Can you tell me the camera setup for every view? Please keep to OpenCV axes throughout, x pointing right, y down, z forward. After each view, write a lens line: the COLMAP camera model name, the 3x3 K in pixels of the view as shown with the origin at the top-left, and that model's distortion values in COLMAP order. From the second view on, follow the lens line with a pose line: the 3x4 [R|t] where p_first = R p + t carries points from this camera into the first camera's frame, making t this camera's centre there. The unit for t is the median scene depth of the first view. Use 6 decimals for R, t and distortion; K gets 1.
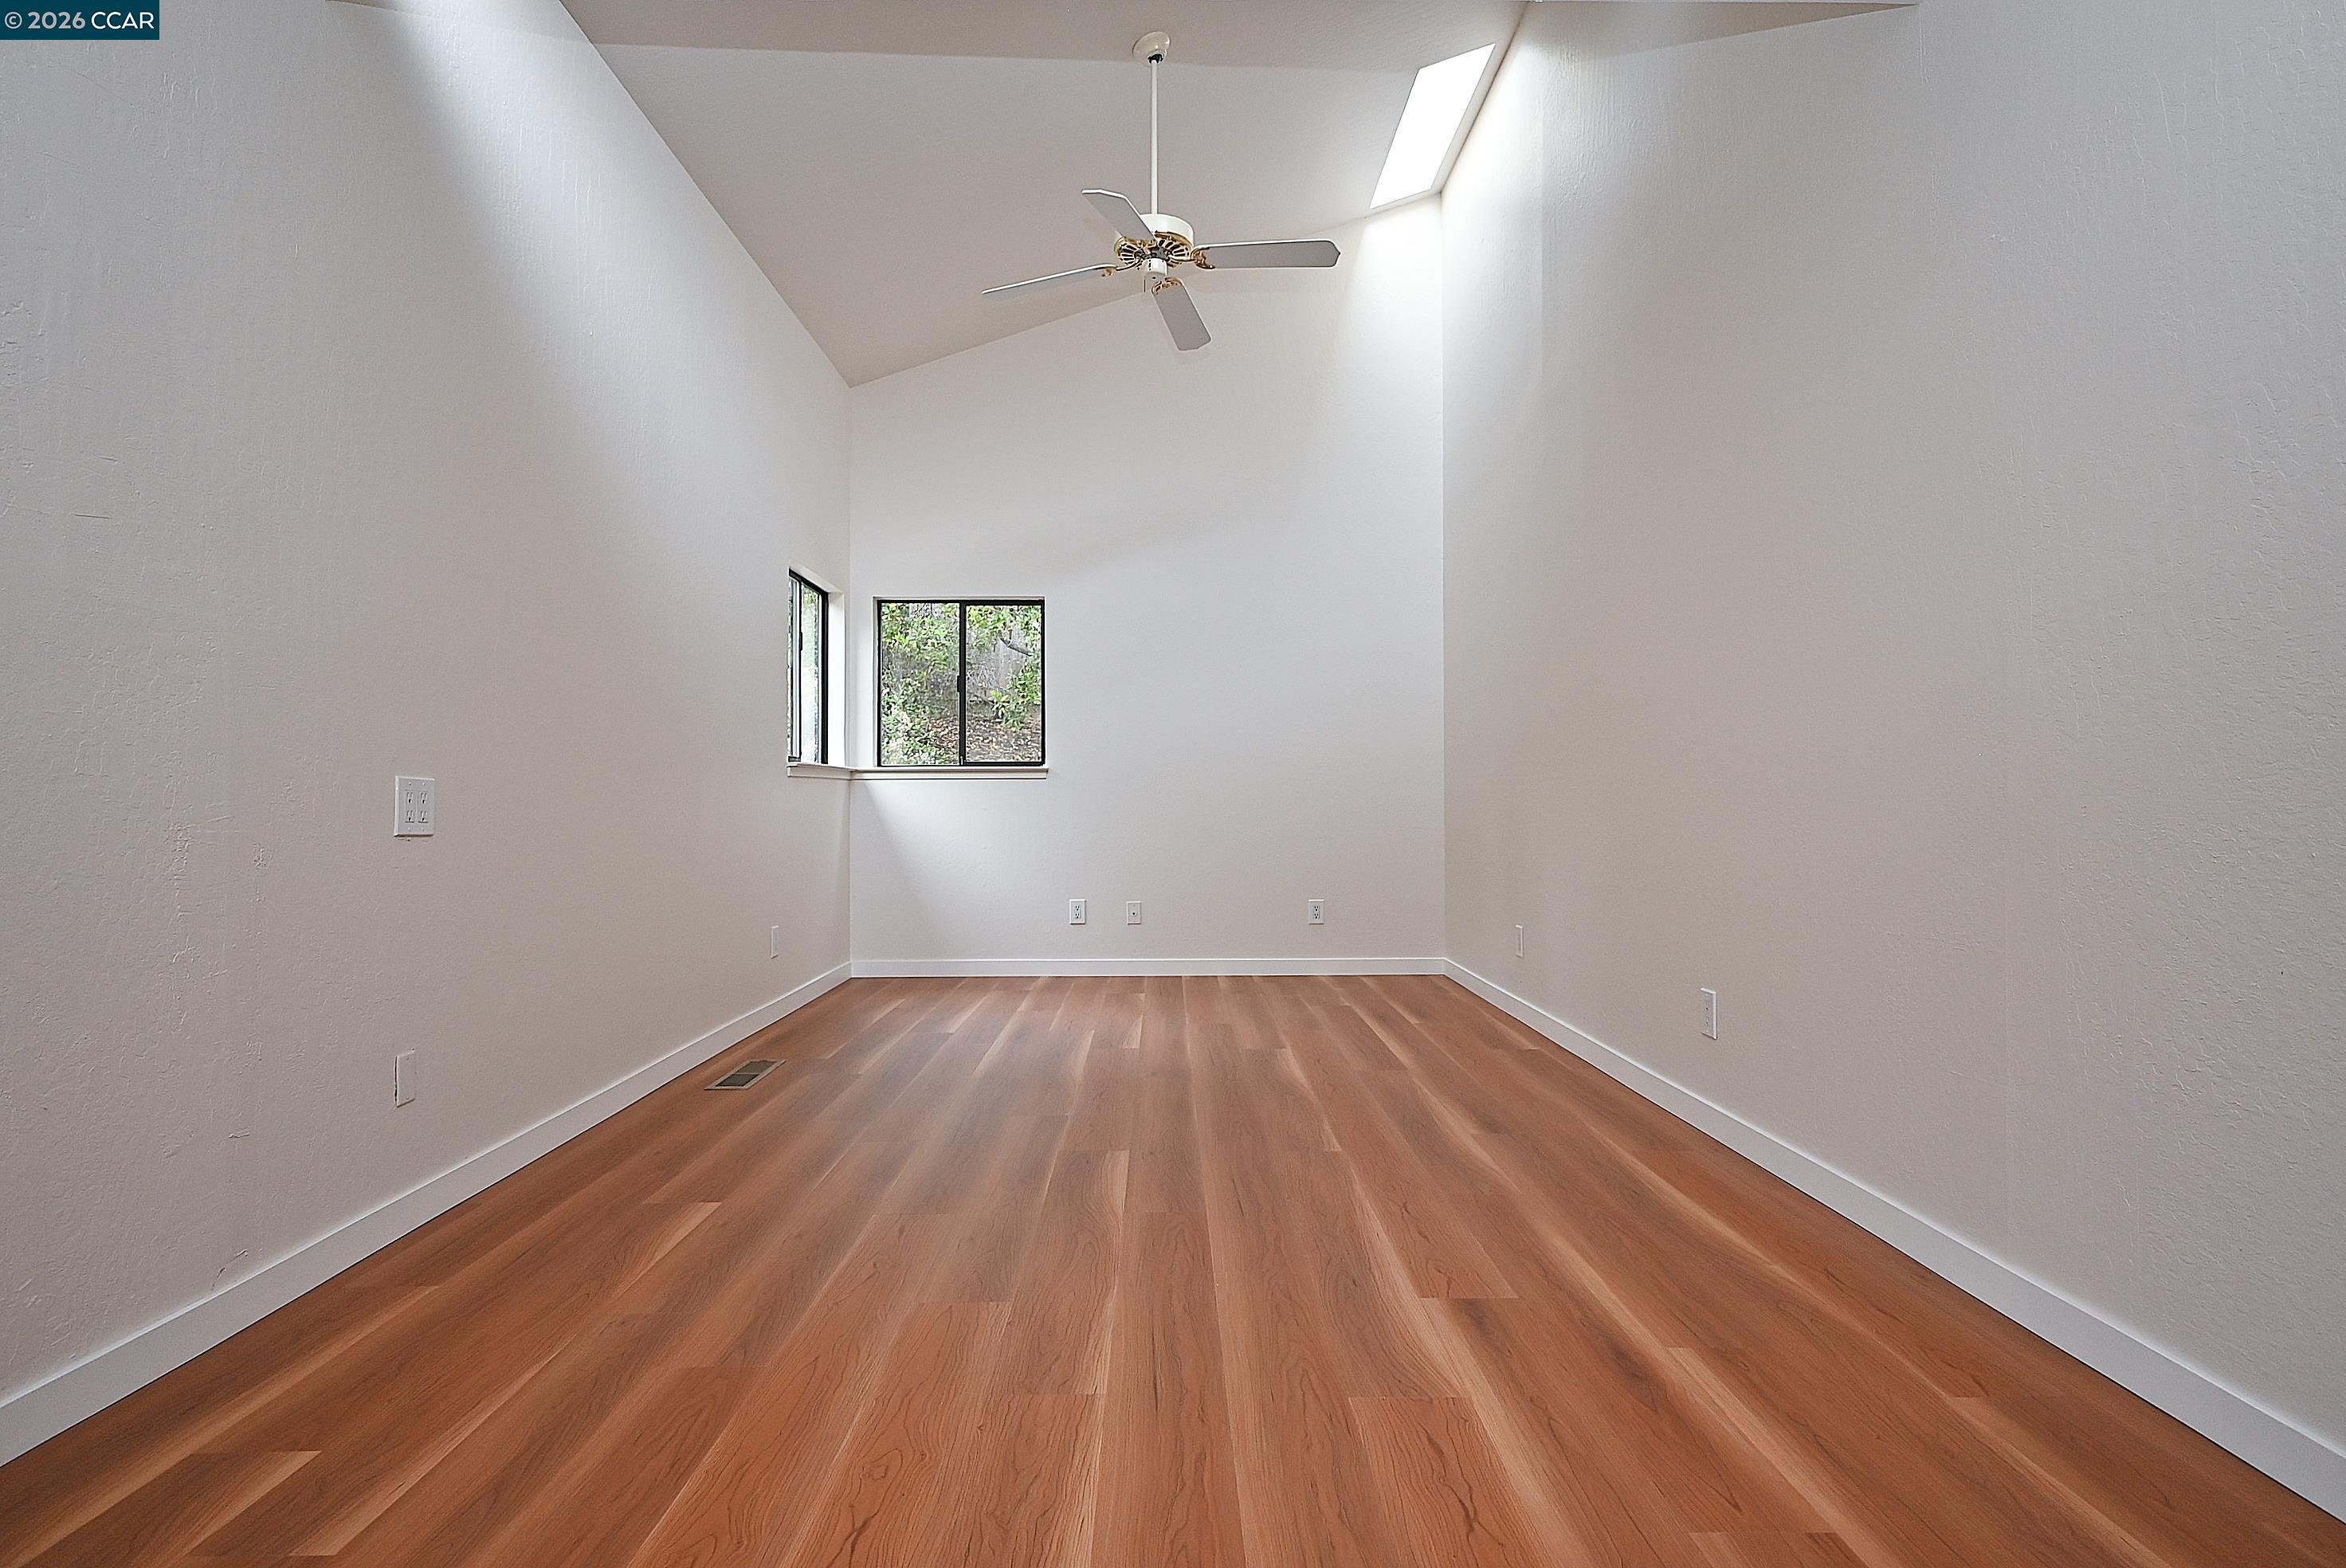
lens RADIAL K [[1158.1, 0, 1171.3], [0, 1158.1, 787.1], [0, 0, 1]] dist [-0.007846, 0.005307]
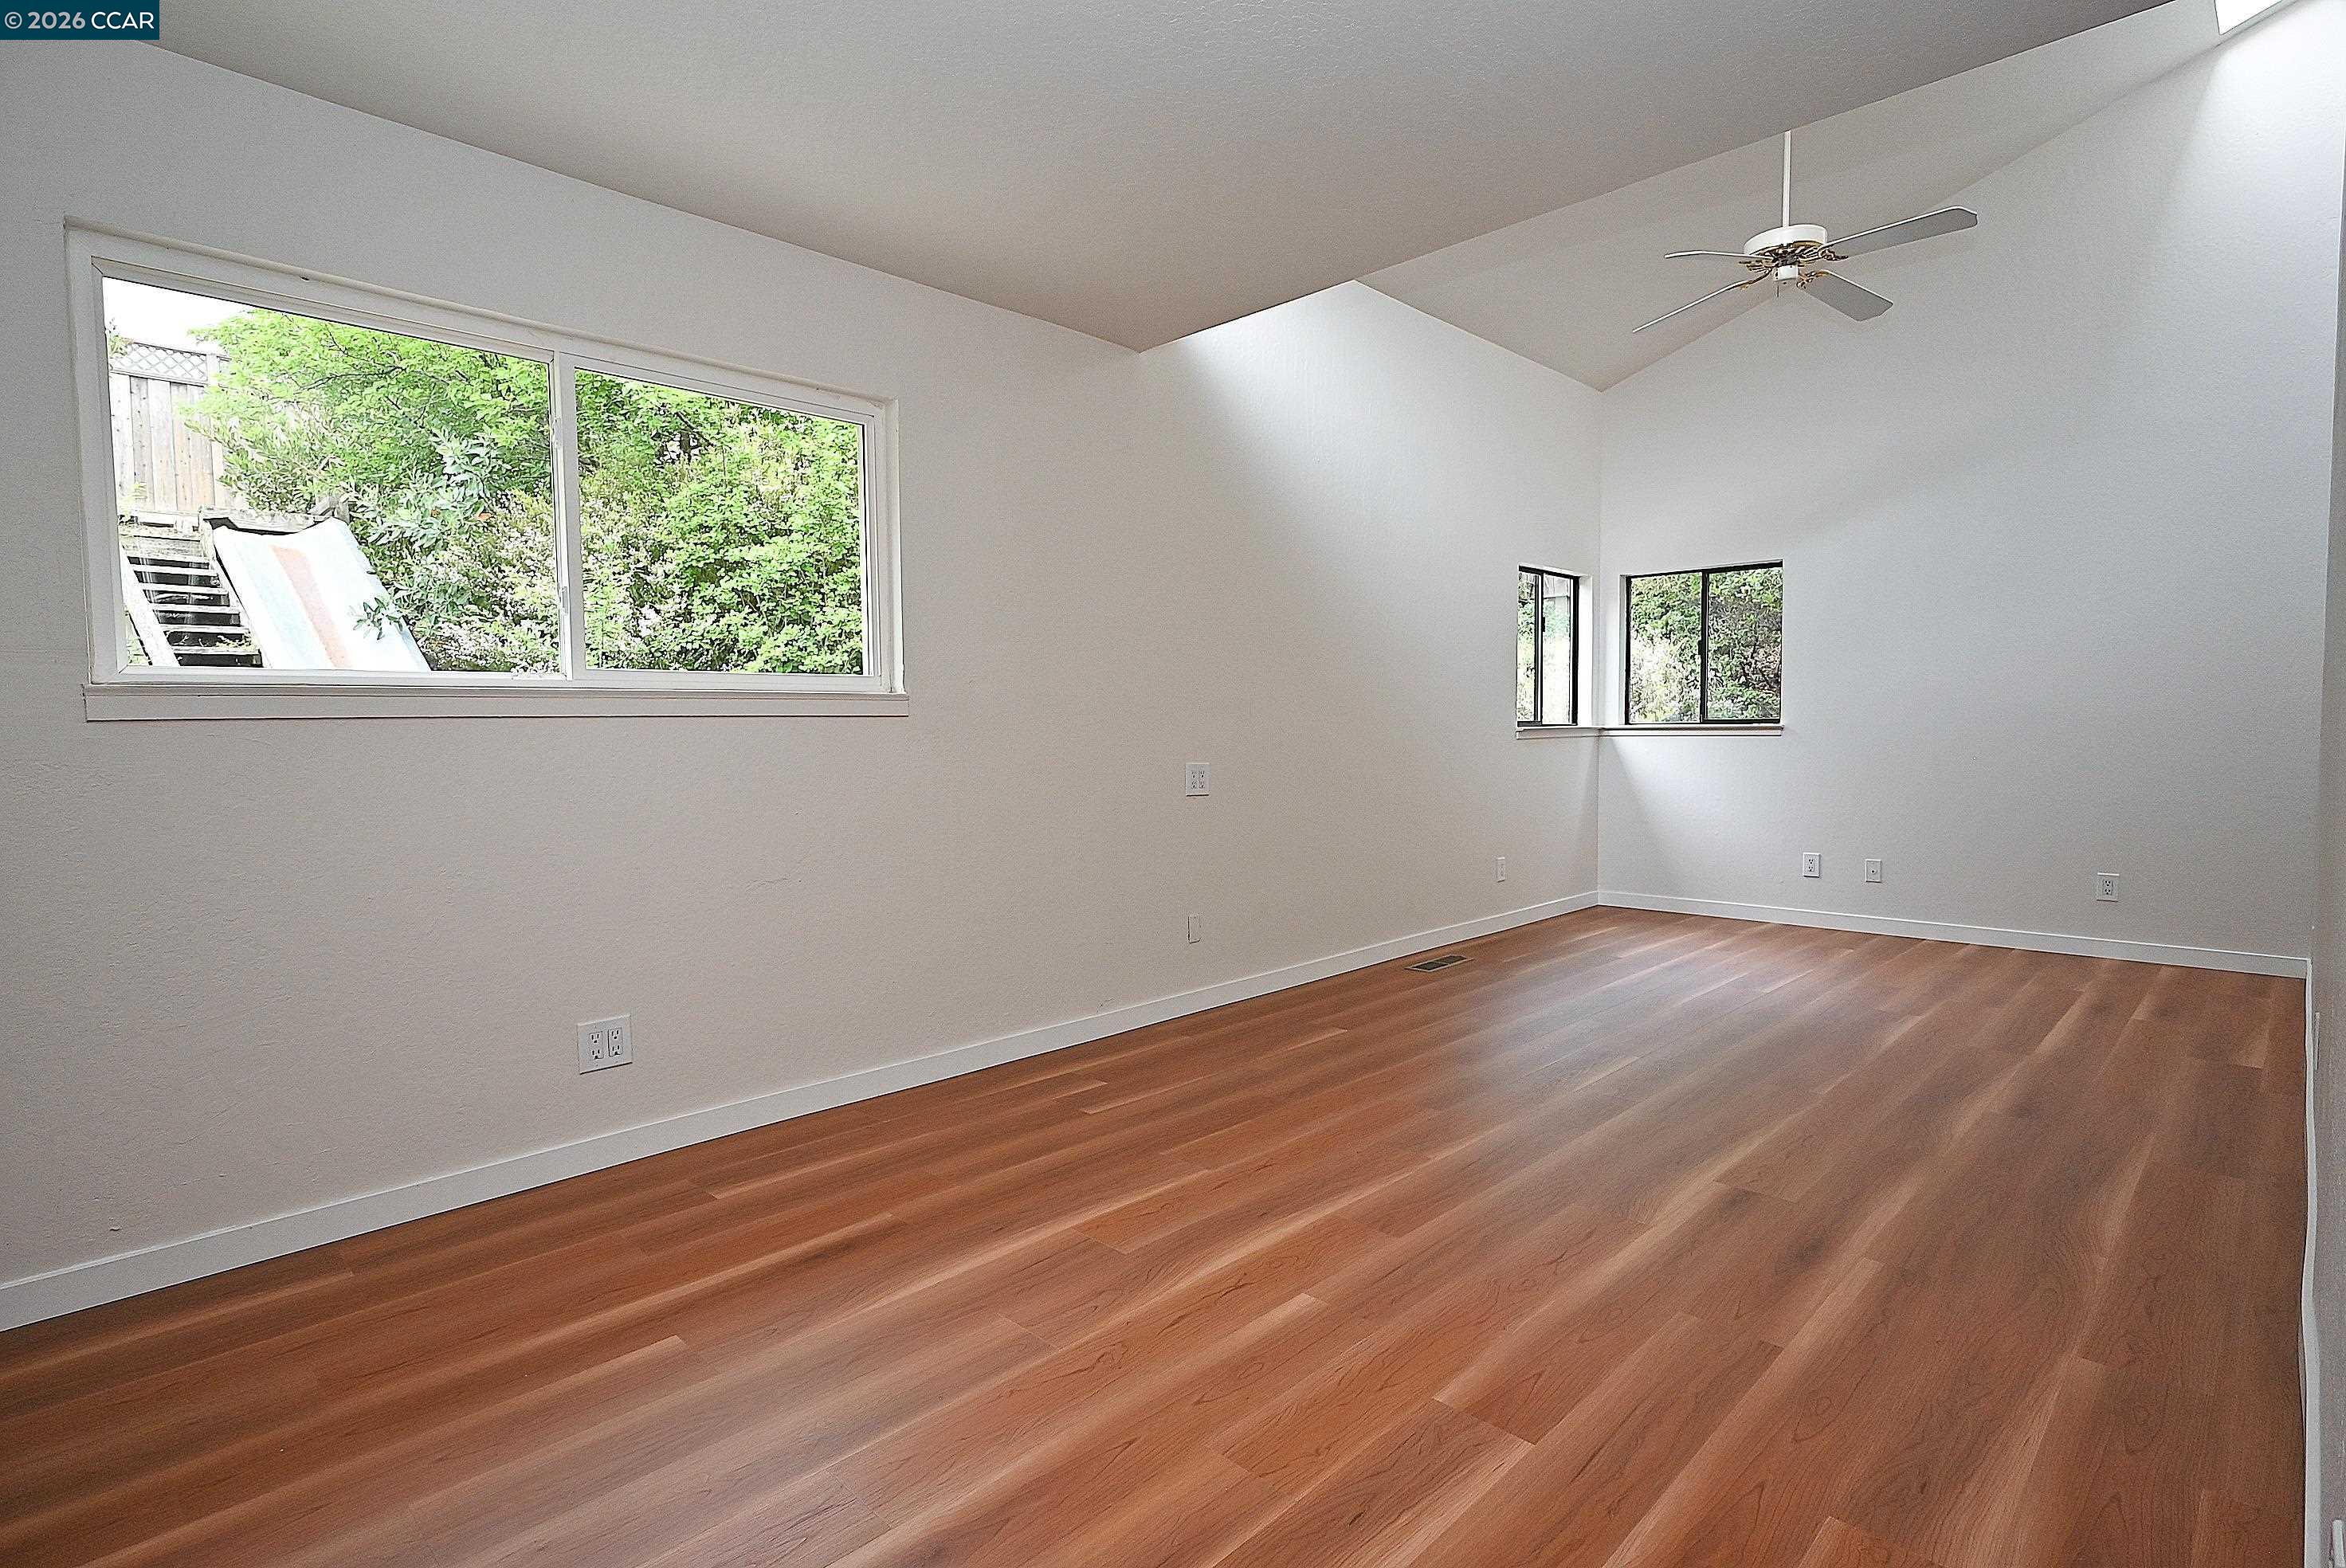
lens RADIAL K [[1158.1, 0, 1171.3], [0, 1158.1, 787.1], [0, 0, 1]] dist [-0.007846, 0.005307]
pose [[0.701013, 0.033765, -0.712349, 0.253402], [0.016124, 0.997873, 0.063166, -0.036134], [0.712966, -0.055766, 0.698978, -0.121982]]
